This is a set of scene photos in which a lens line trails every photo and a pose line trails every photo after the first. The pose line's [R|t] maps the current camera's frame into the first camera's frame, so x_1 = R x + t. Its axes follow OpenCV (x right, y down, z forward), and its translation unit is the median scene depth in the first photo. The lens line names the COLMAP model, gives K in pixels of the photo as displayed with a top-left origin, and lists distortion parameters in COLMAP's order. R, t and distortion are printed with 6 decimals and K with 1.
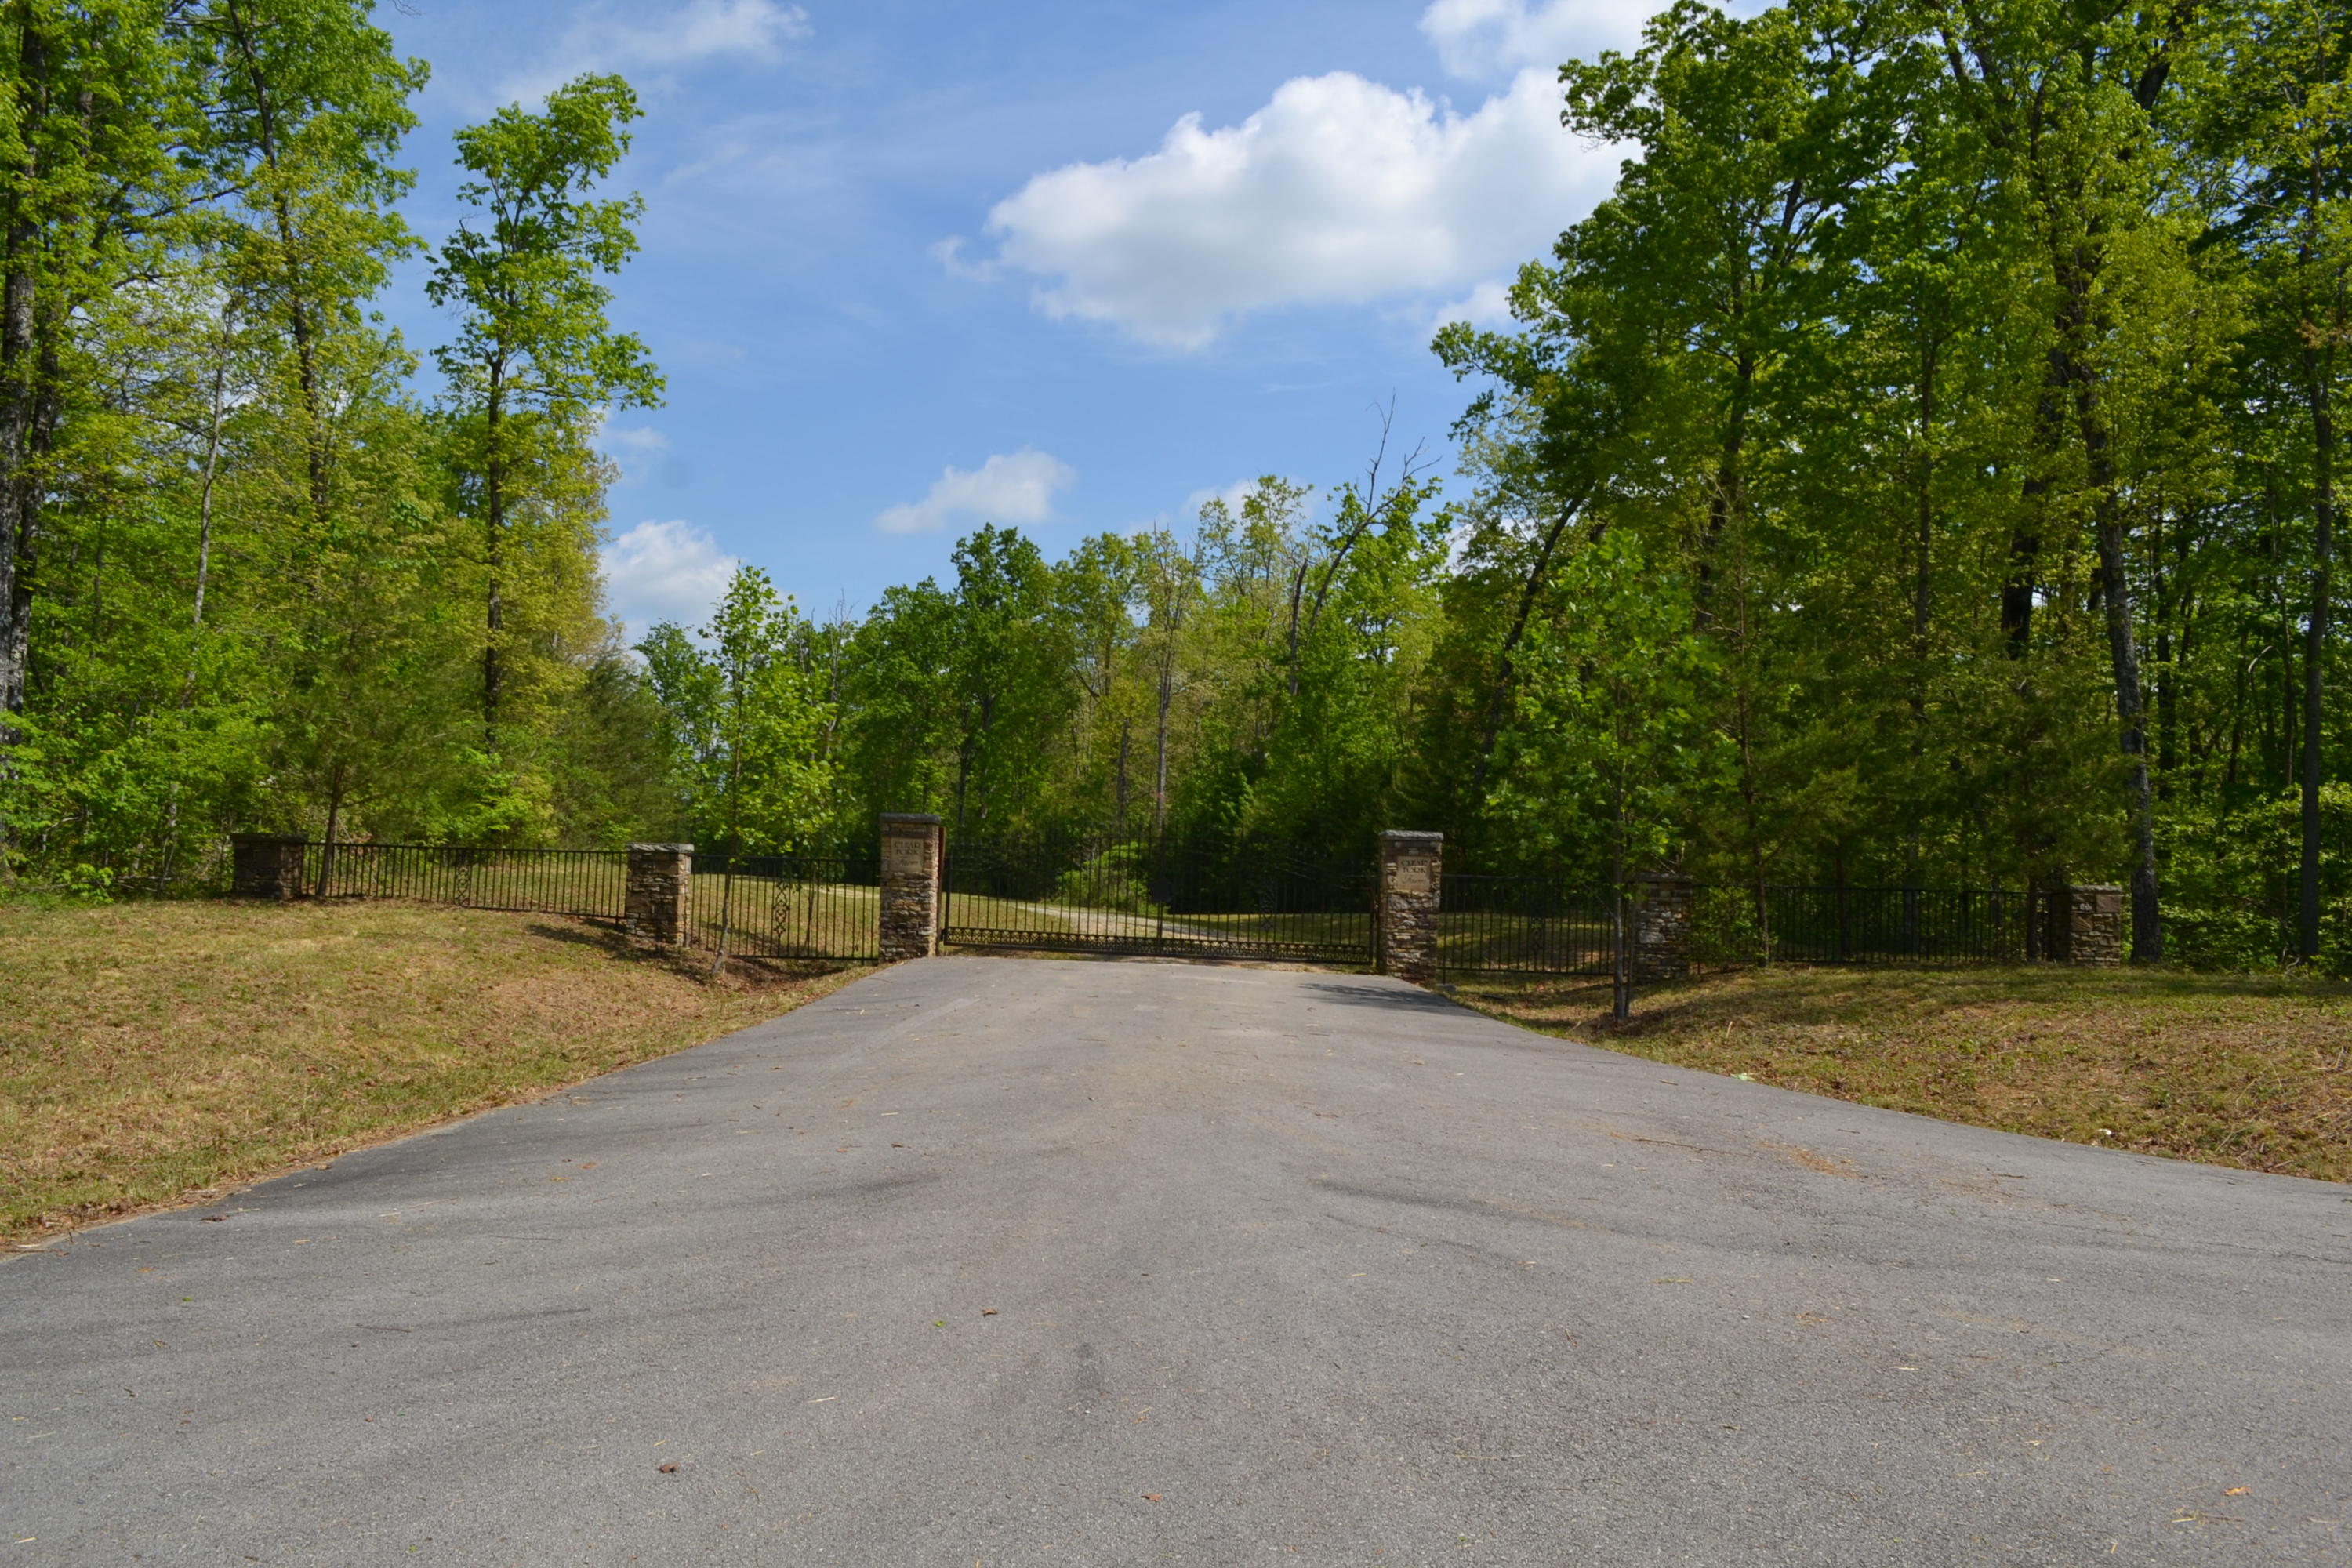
lens RADIAL K [[1890.4, 0, 1153.1], [0, 1890.4, 801.2], [0, 0, 1]] dist [-0.088318, 0.019202]
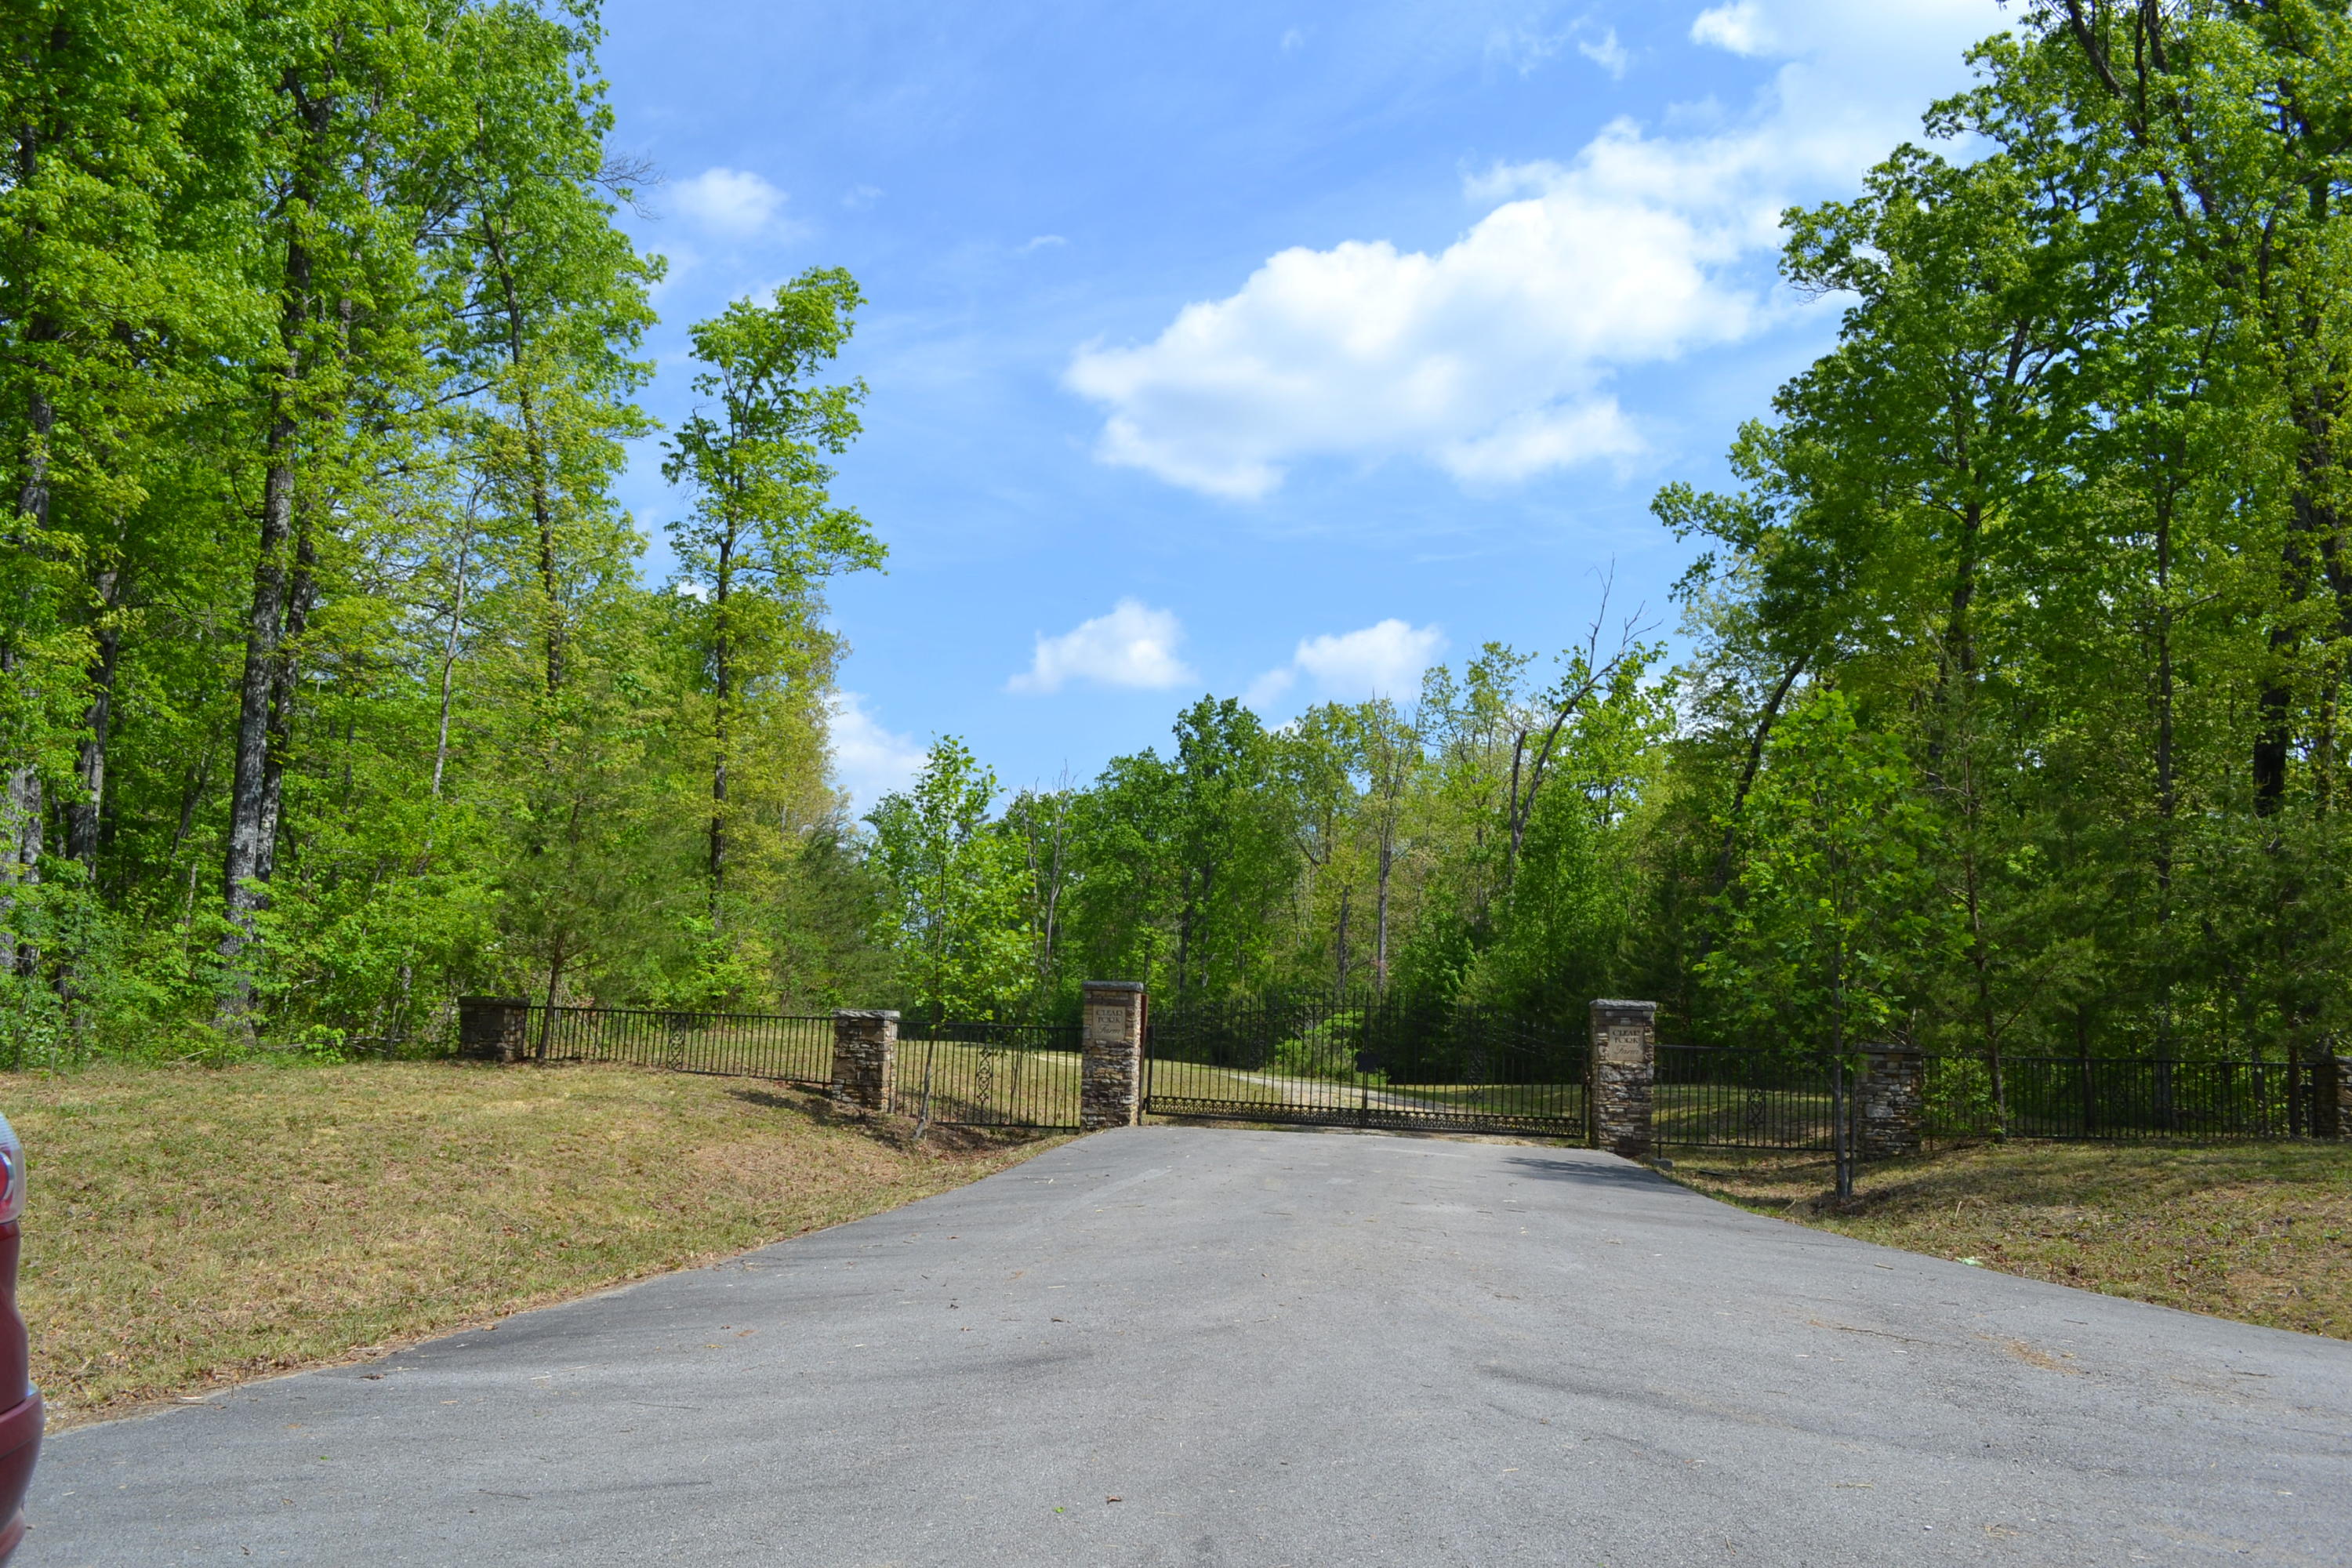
lens RADIAL K [[1890.4, 0, 1148.1], [0, 1890.4, 811.1], [0, 0, 1]] dist [-0.088318, 0.019202]
pose [[0.992660, -0.007854, -0.120687, 0.011758], [-0.002241, 0.996523, -0.083285, 0.000012], [0.120921, 0.082944, 0.989191, 0.005556]]
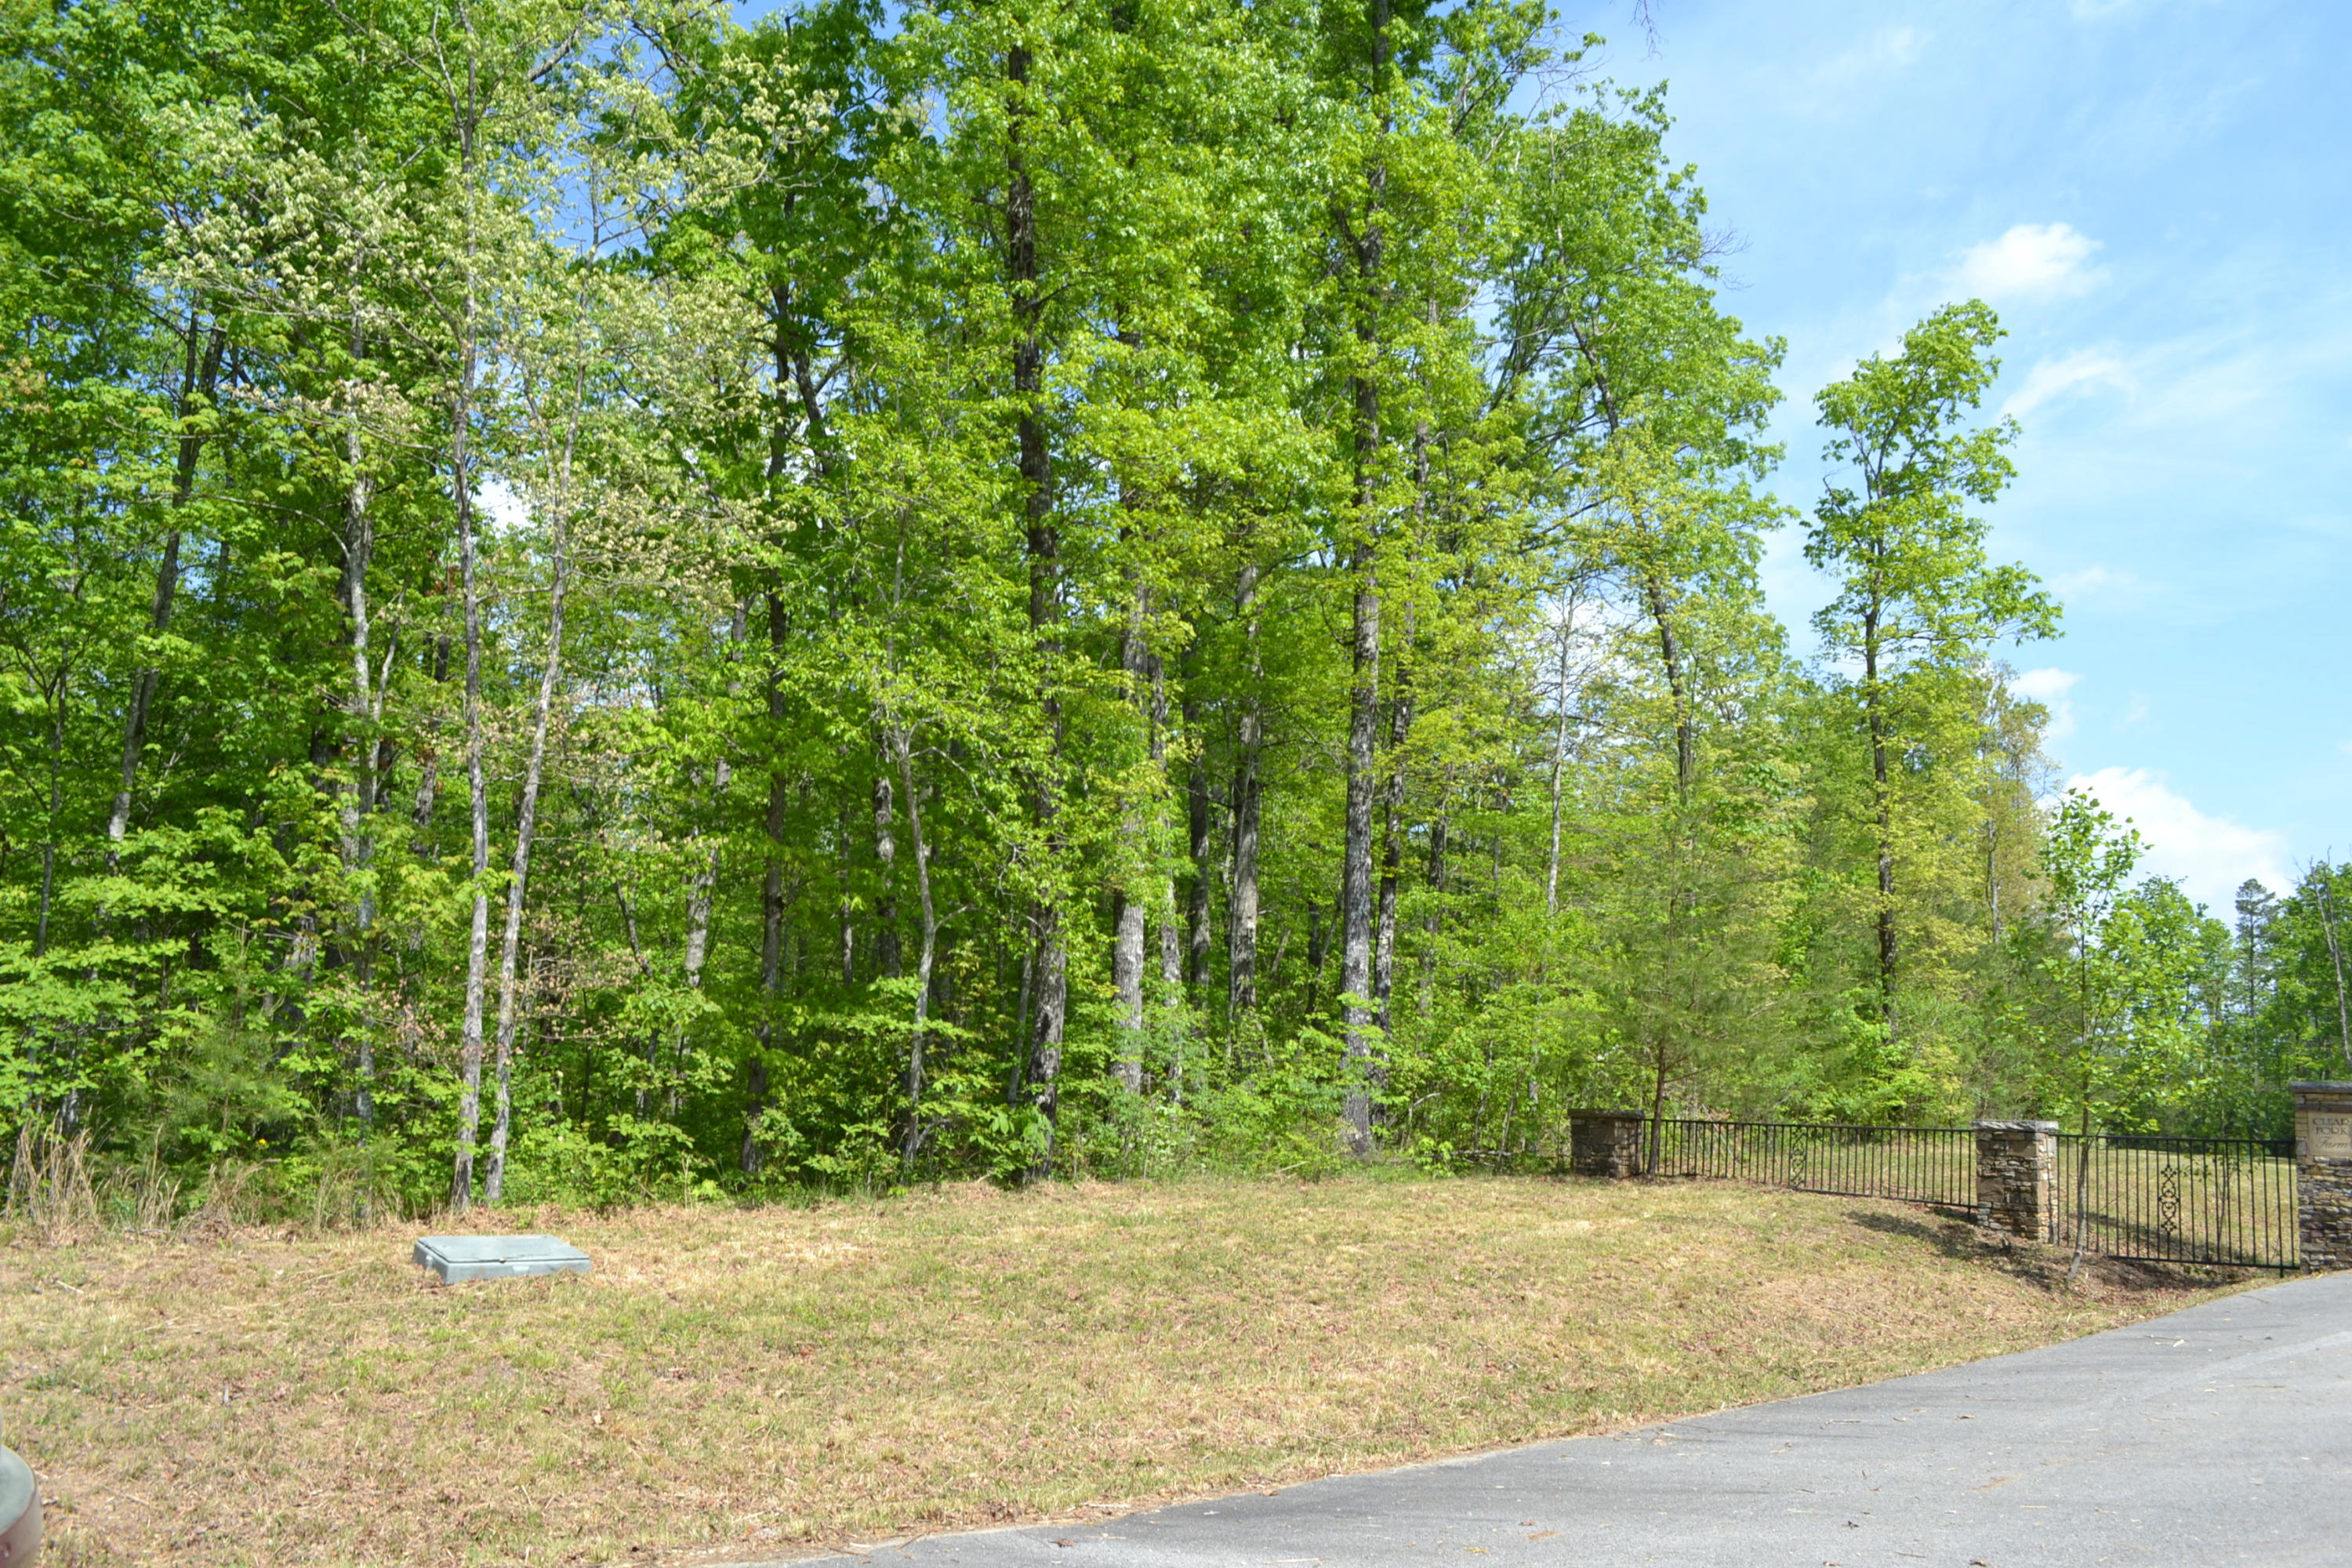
lens RADIAL K [[1890.4, 0, 1143.4], [0, 1890.4, 802.7], [0, 0, 1]] dist [-0.088318, 0.019202]
pose [[0.719070, -0.104119, -0.687093, 0.049400], [0.002391, 0.989077, -0.147379, 0.002590], [0.694933, 0.104333, 0.711465, 0.106085]]
